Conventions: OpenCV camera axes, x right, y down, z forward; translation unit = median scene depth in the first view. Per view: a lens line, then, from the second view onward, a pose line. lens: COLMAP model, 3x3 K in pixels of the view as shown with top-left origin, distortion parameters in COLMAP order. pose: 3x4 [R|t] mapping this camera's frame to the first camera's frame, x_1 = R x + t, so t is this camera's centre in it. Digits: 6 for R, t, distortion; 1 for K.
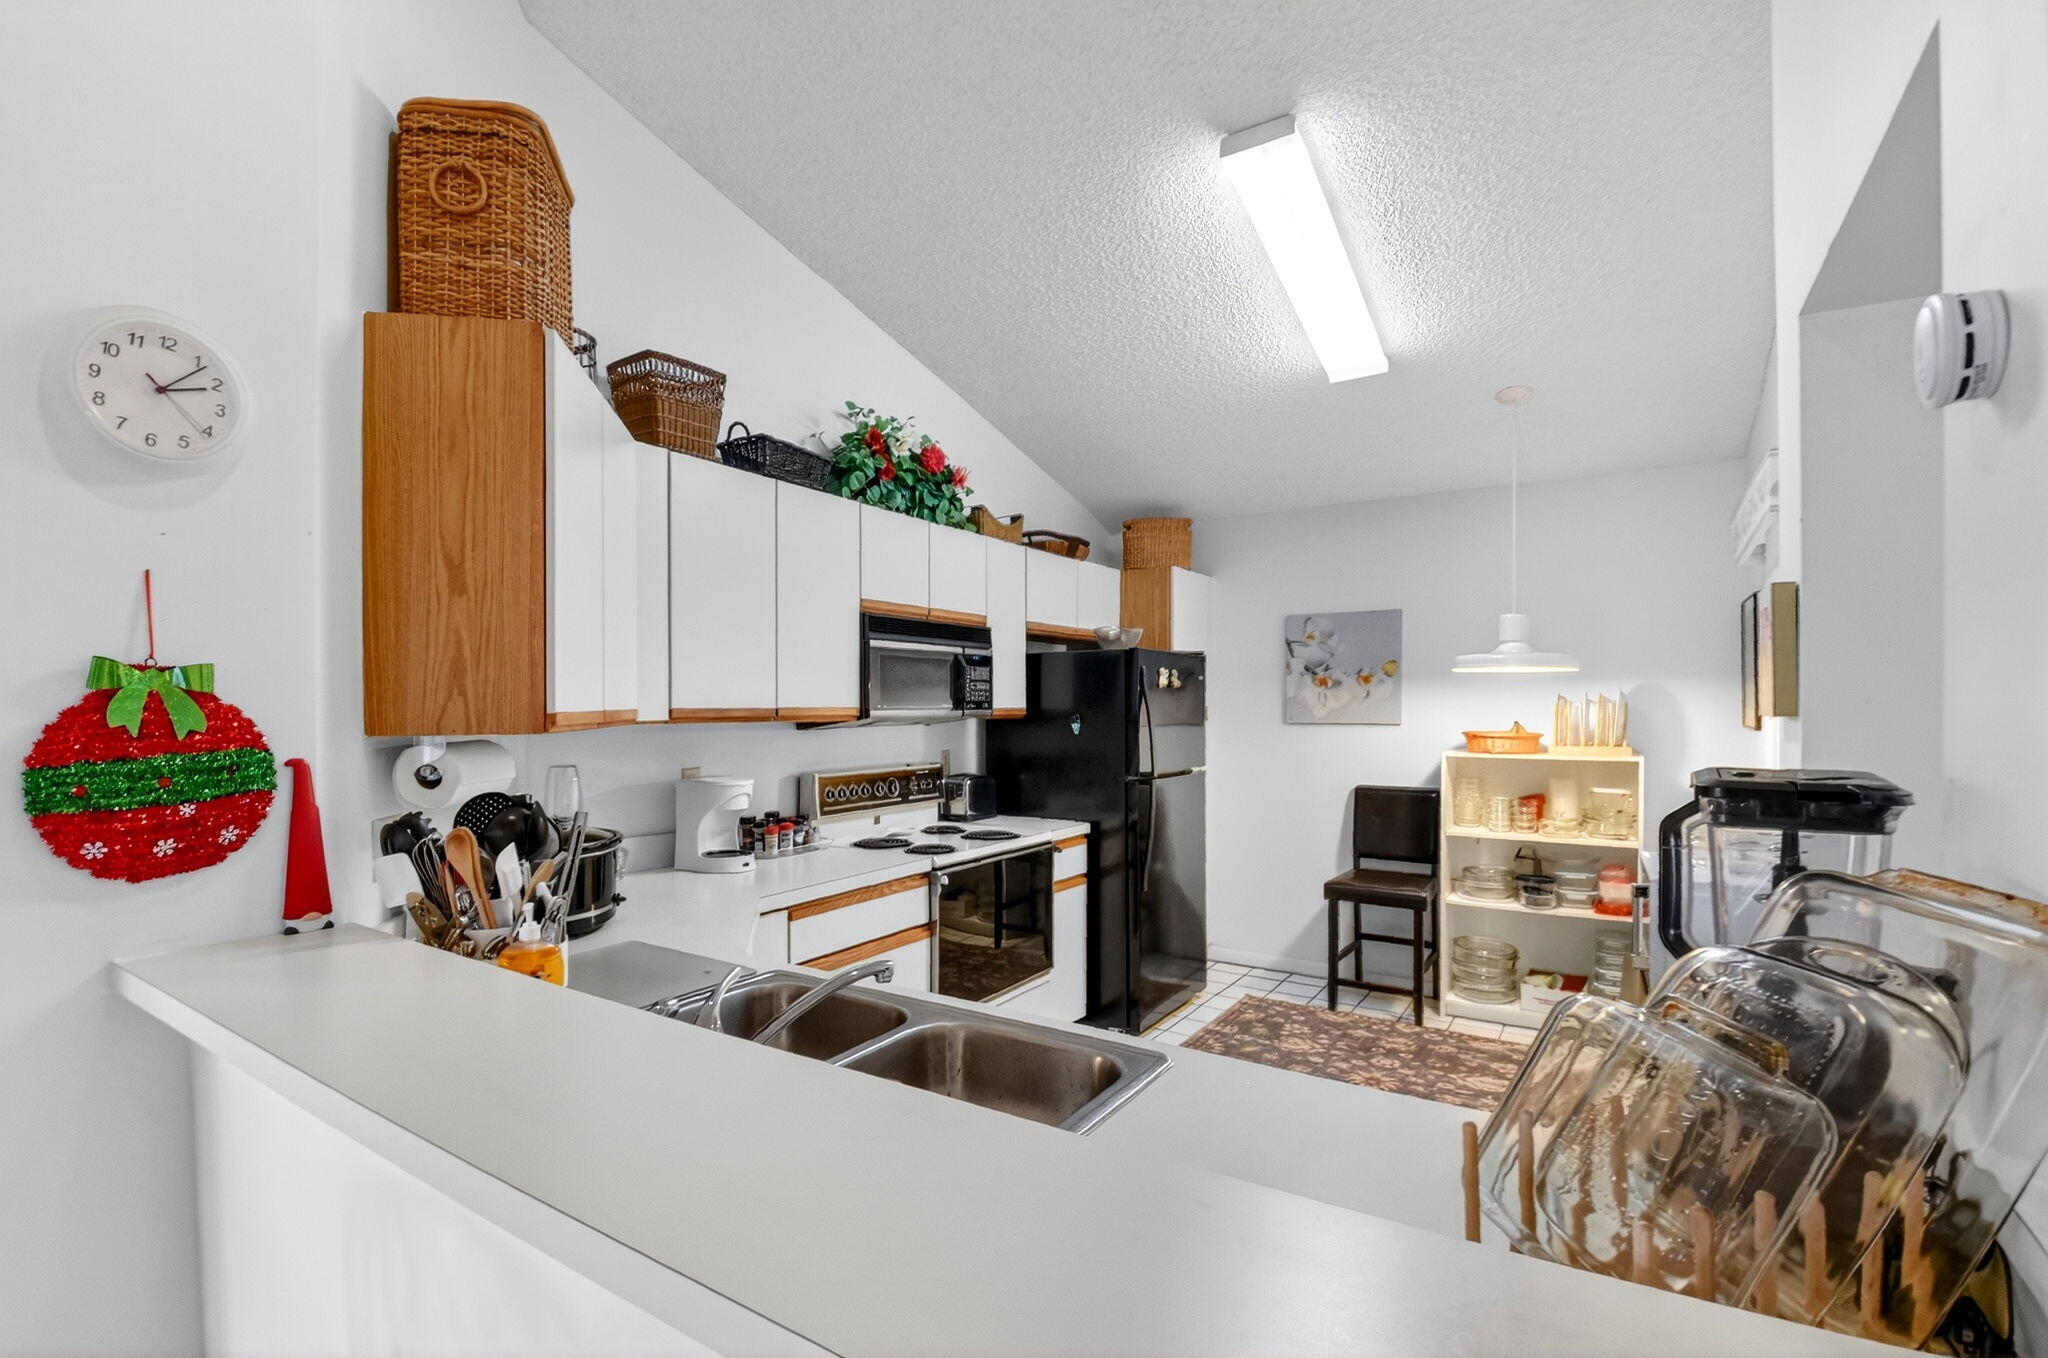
lens RADIAL K [[927.6, 0, 1031.0], [0, 927.6, 713.7], [0, 0, 1]] dist [-0.001214, -0.021009]
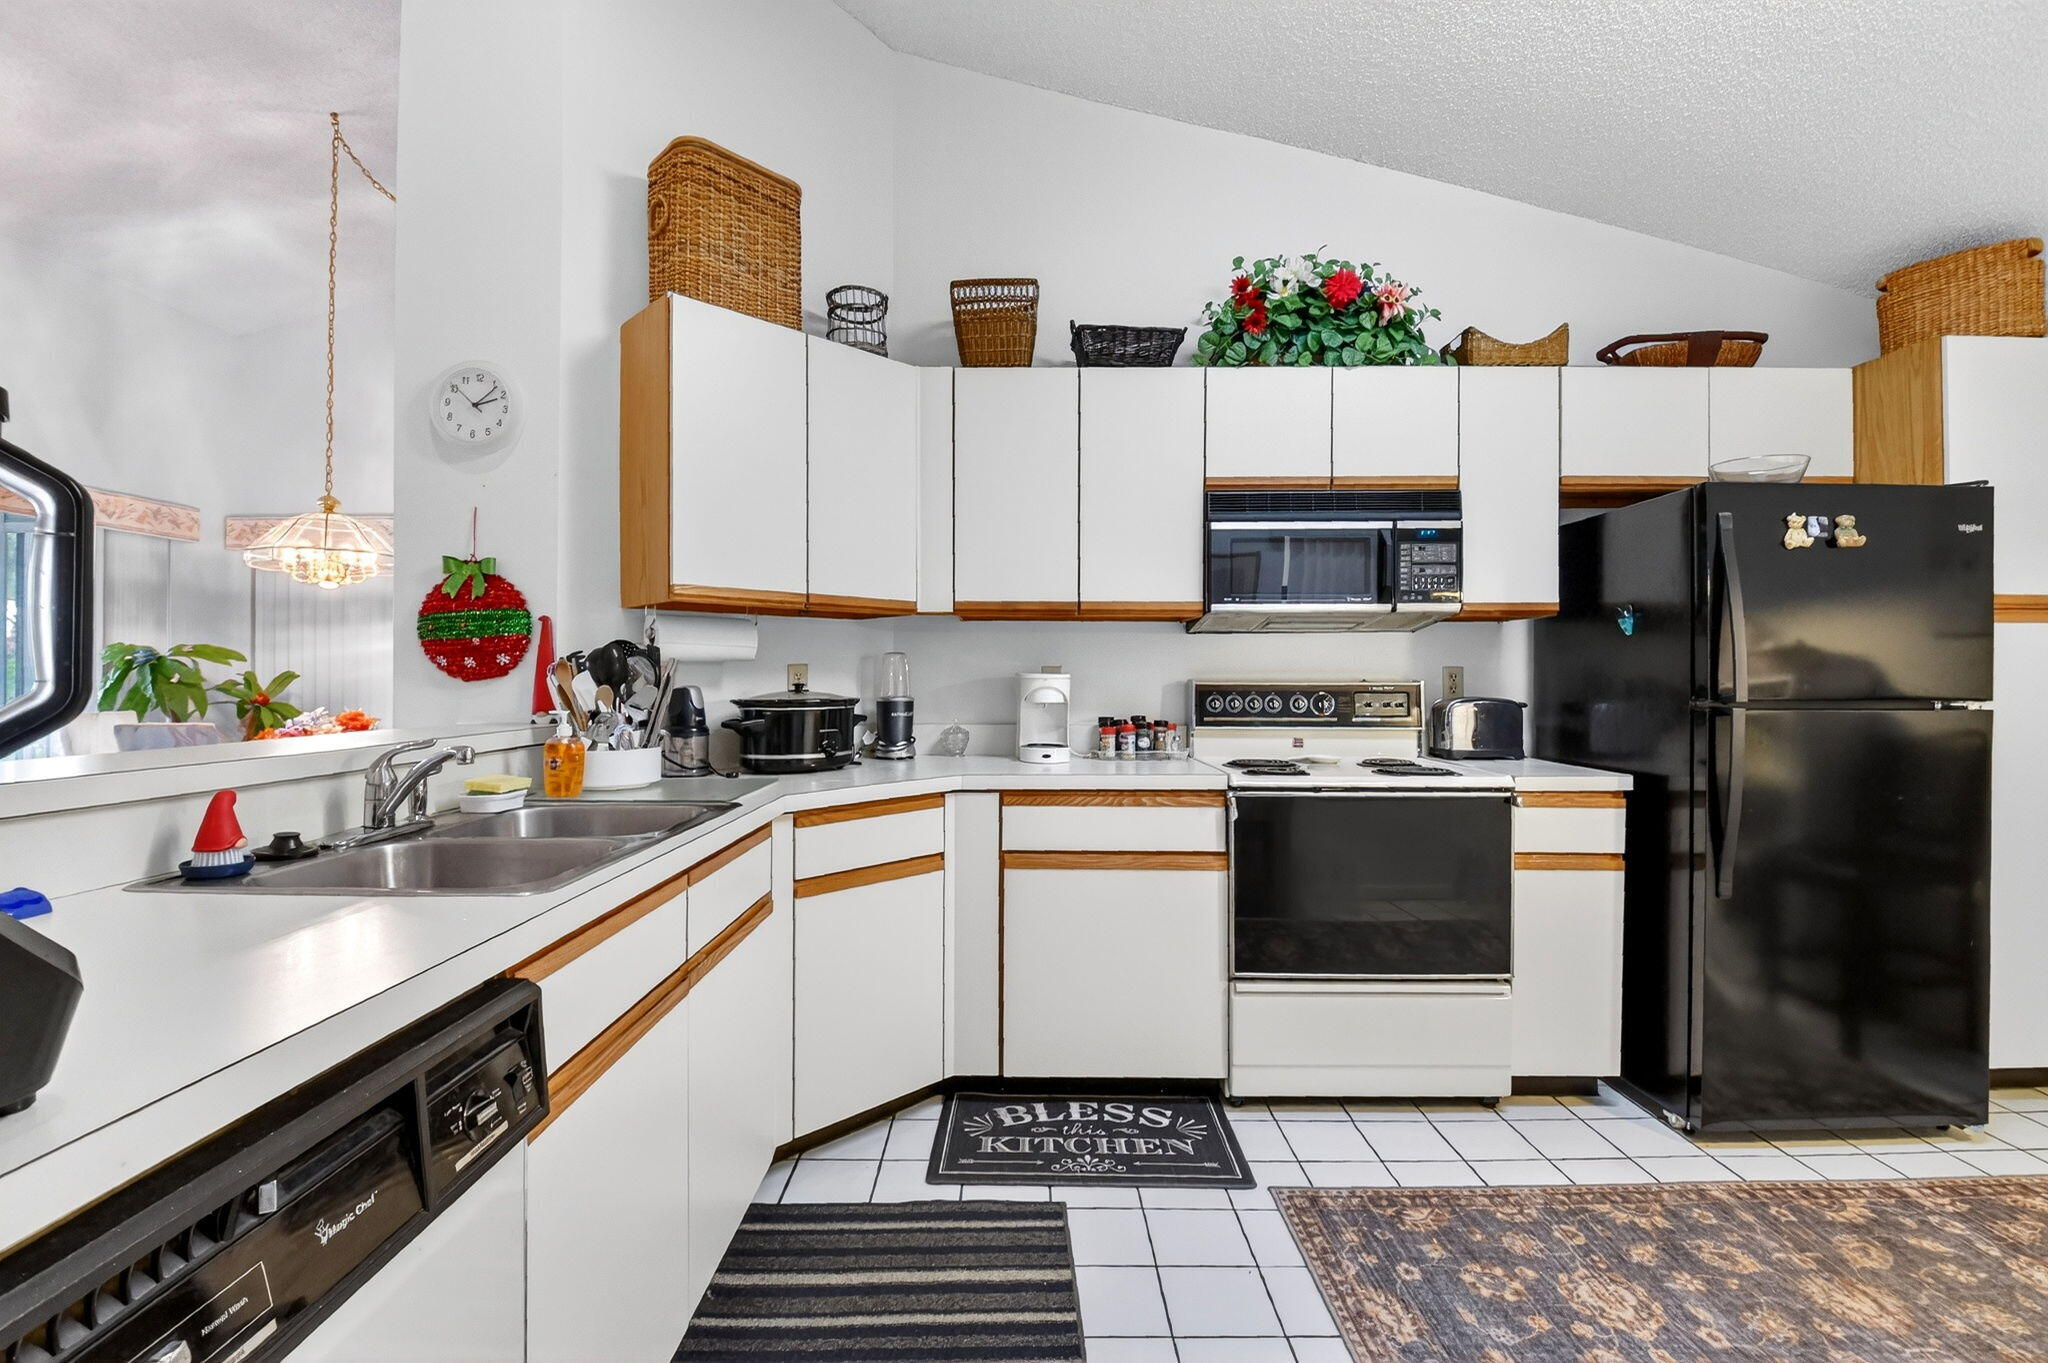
lens RADIAL K [[922.5, 0, 1016.2], [0, 922.5, 686.6], [0, 0, 1]] dist [0.000349, -0.016762]
pose [[0.528816, 0.008500, -0.848694, 0.433934], [-0.007945, 0.999956, 0.005065, 0.067469], [0.848700, 0.004064, 0.528860, 0.364021]]
